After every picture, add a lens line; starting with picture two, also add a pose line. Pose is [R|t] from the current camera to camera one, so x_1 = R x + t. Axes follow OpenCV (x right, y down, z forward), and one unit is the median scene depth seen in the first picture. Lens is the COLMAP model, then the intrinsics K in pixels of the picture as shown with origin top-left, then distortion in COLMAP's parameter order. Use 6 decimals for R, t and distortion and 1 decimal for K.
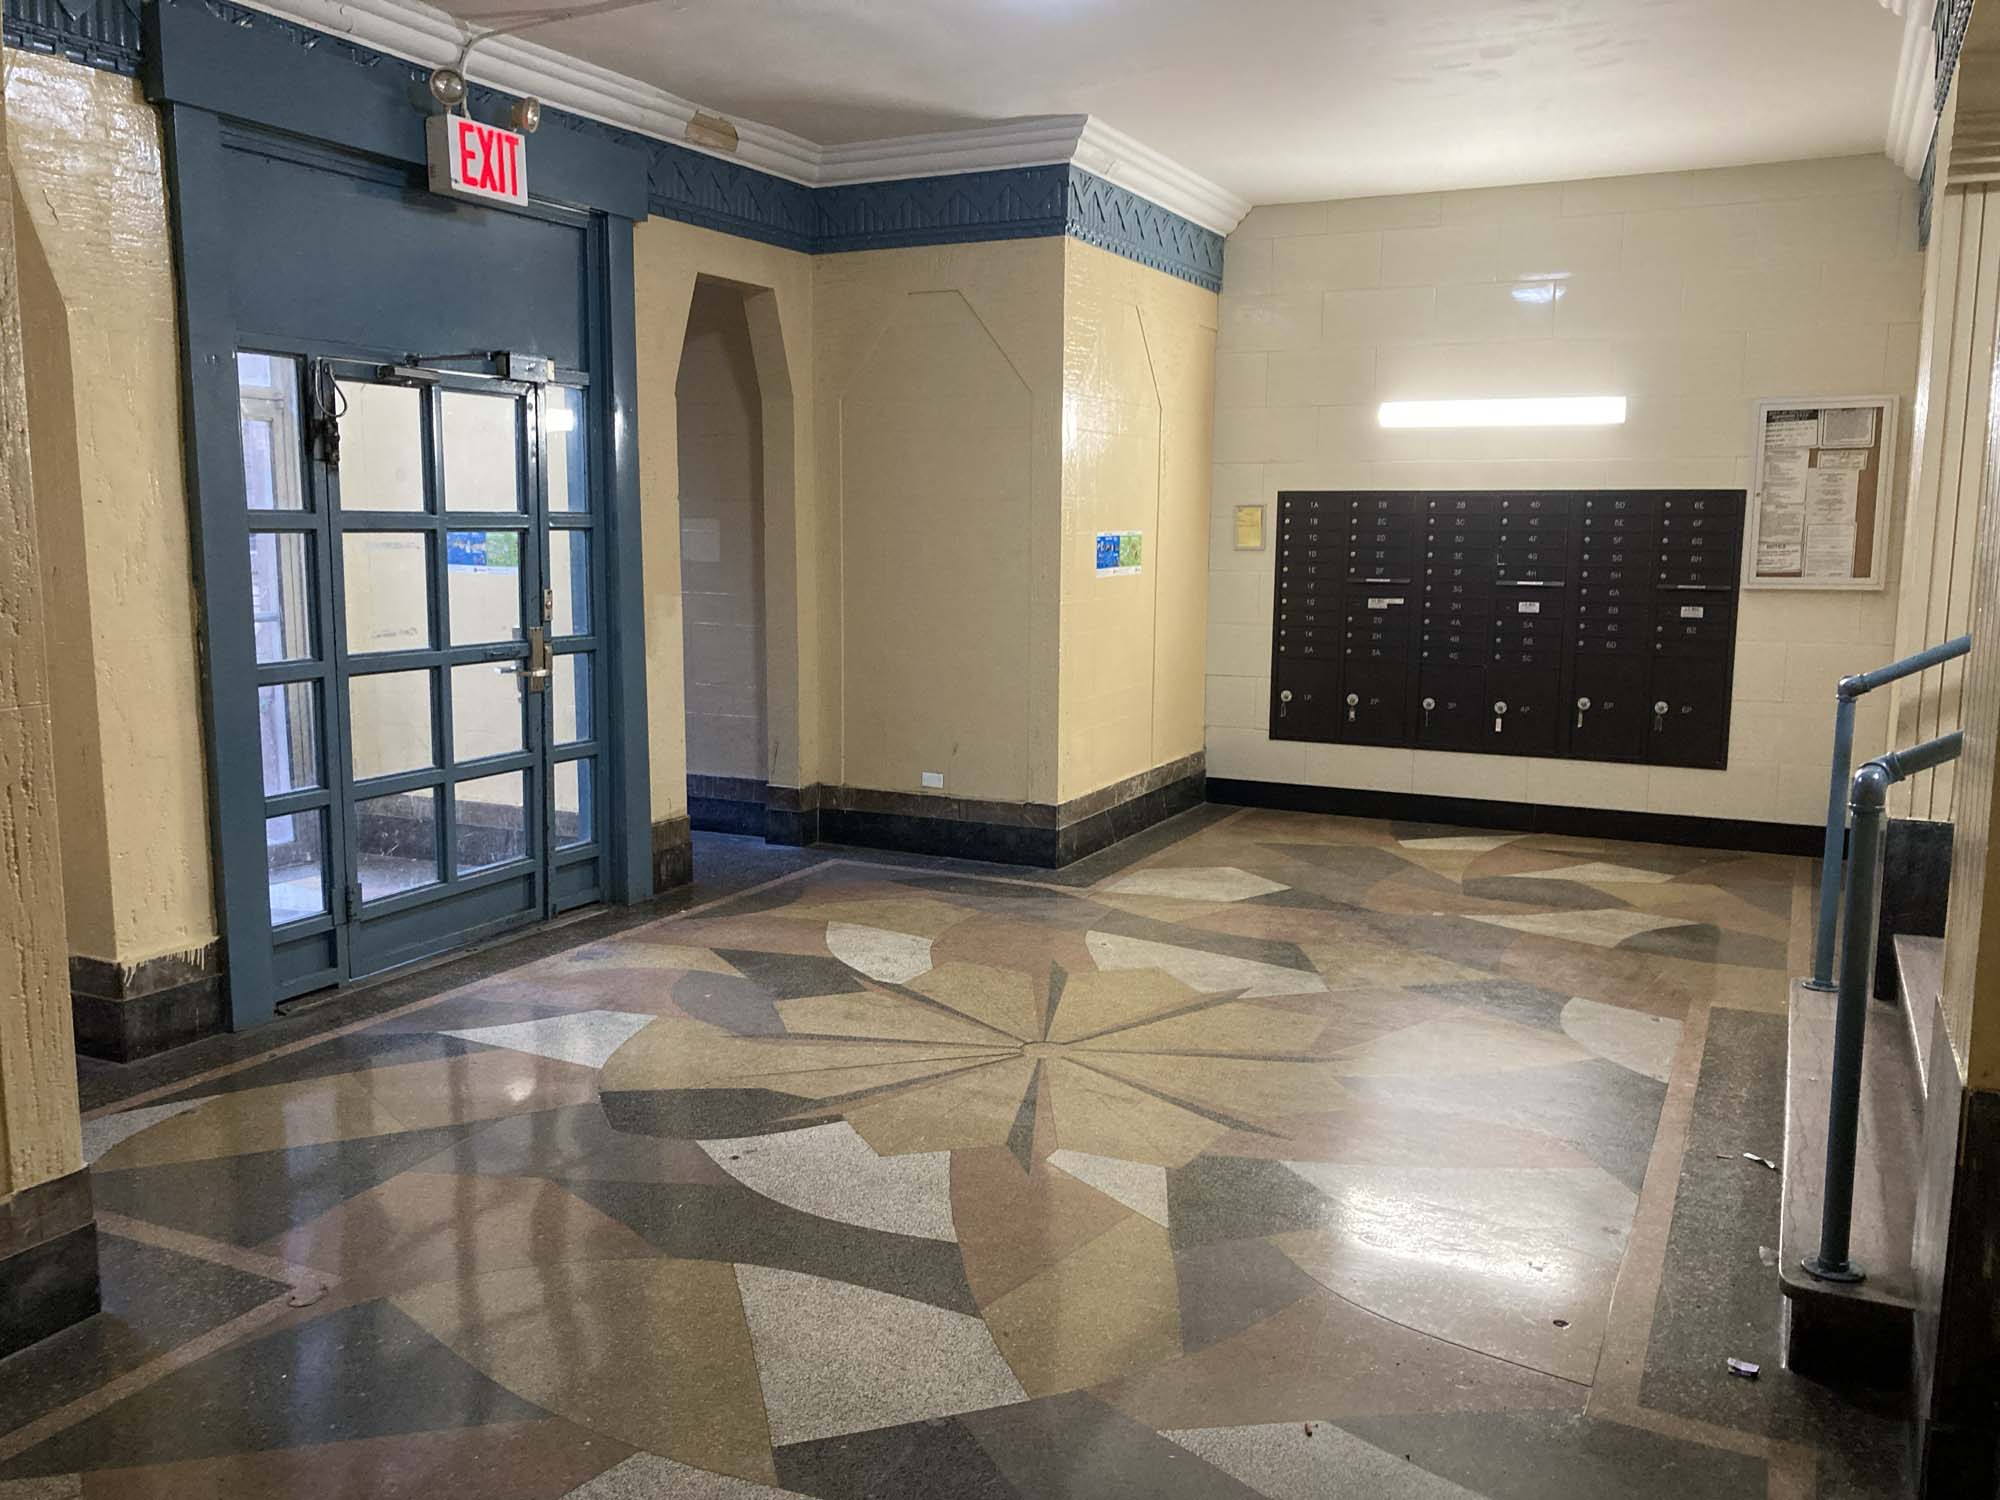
lens RADIAL K [[1630.2, 0, 1001.8], [0, 1630.2, 750.3], [0, 0, 1]] dist [0.051627, -0.000369]
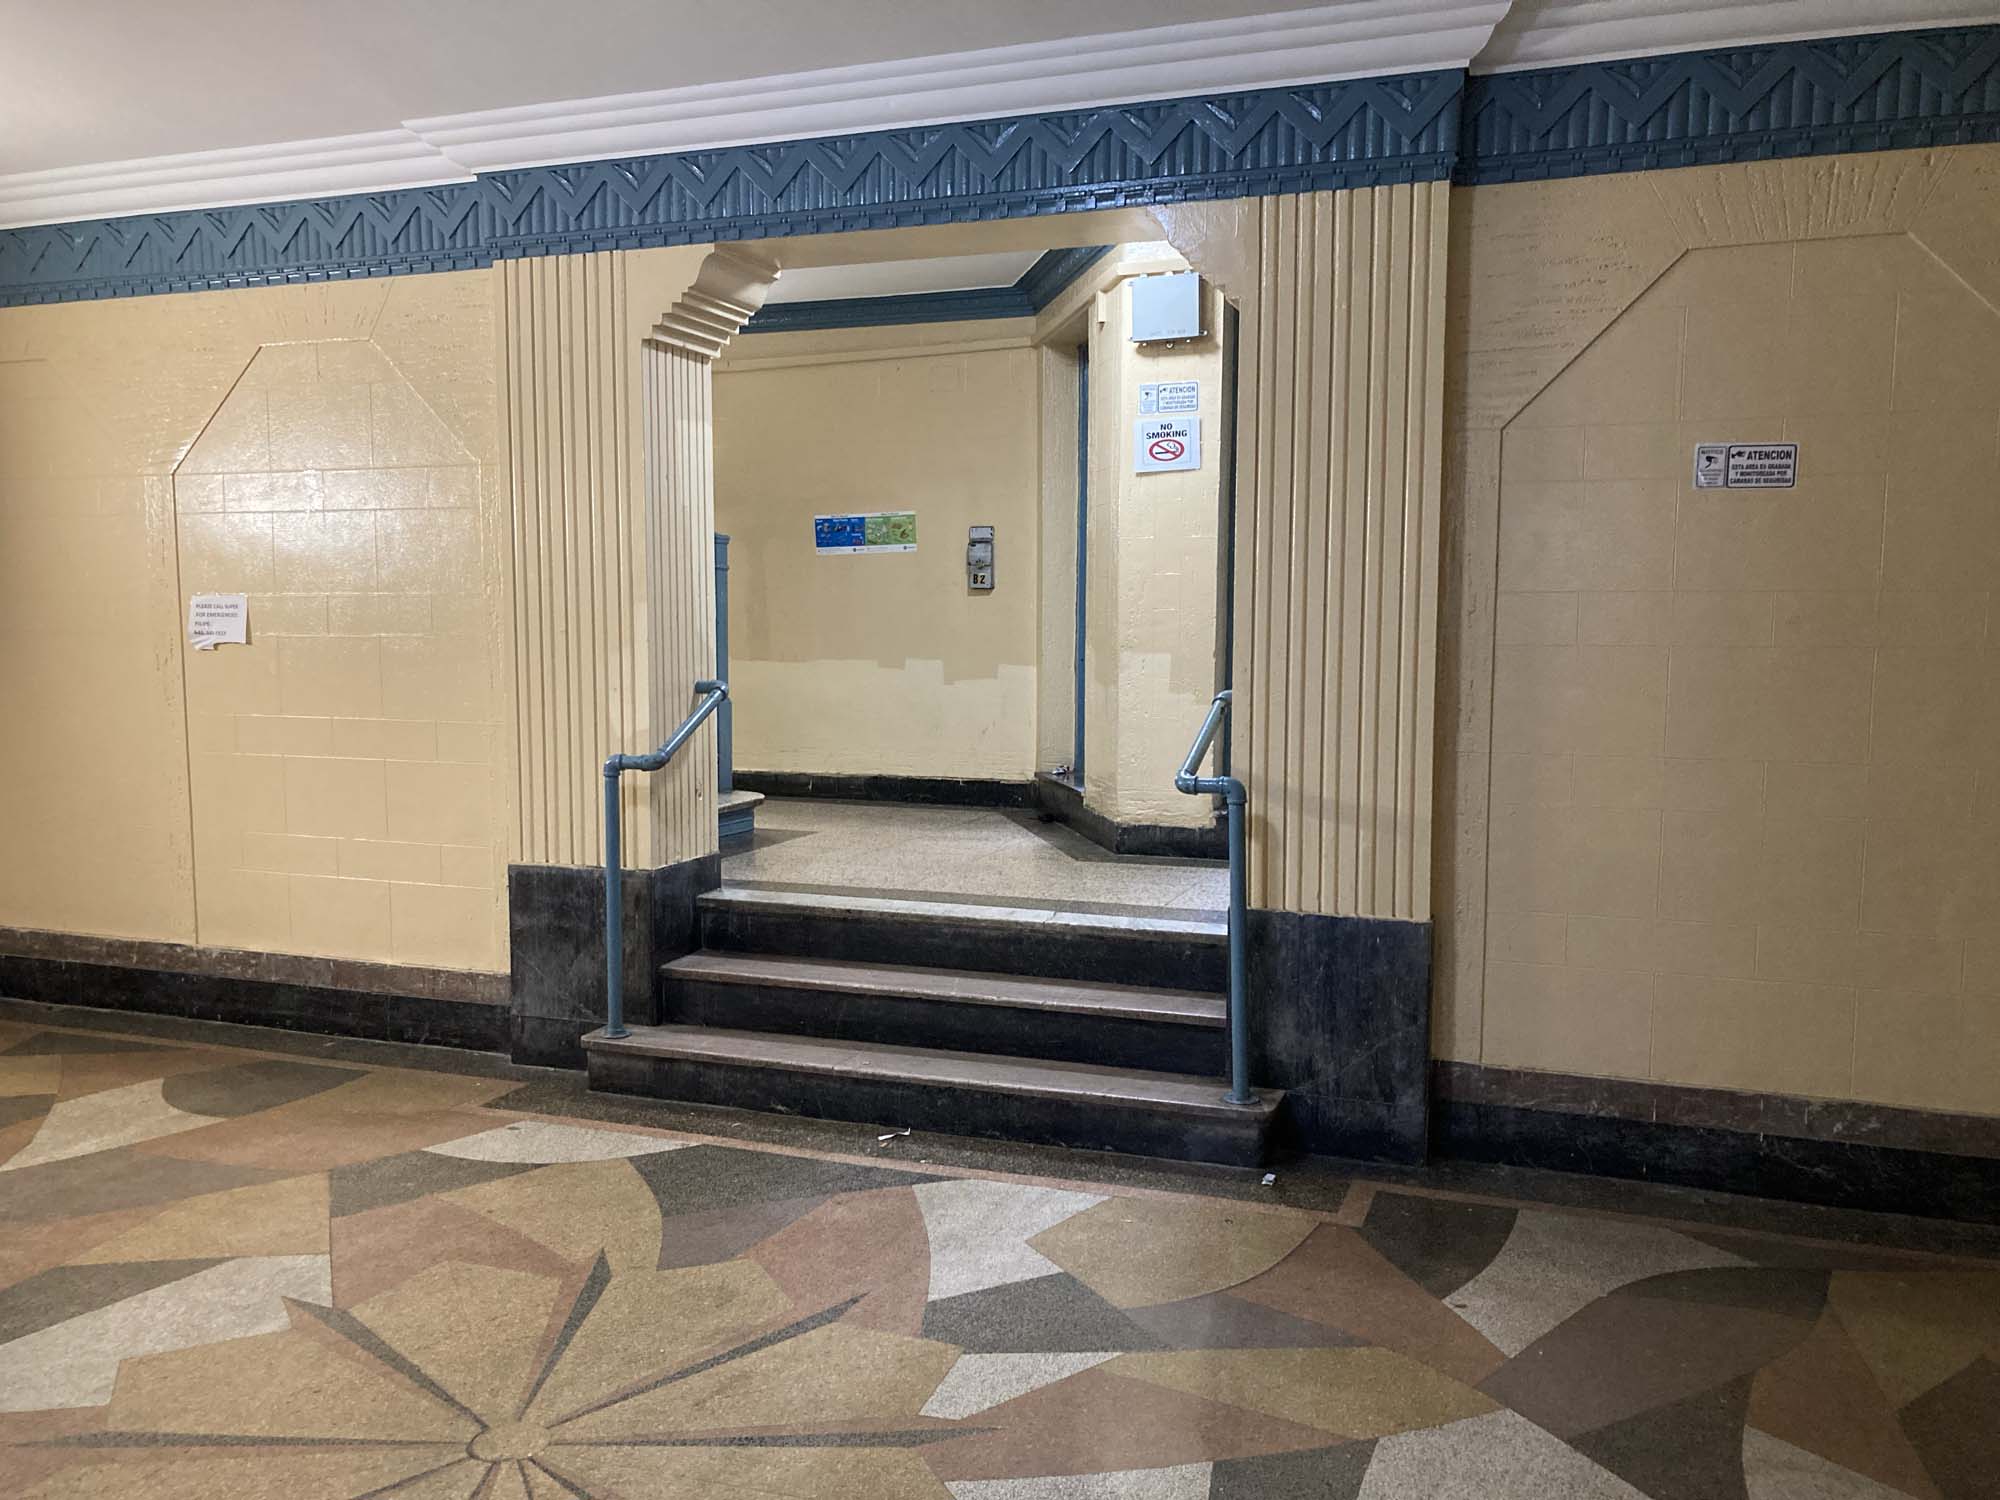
lens RADIAL K [[1630.2, 0, 1004.4], [0, 1630.2, 751.5], [0, 0, 1]] dist [0.051627, -0.000369]
pose [[-0.113361, -0.086040, 0.989821, -0.623080], [0.128237, 0.986643, 0.100450, -0.125722], [-0.985243, 0.138318, -0.100814, 0.848405]]
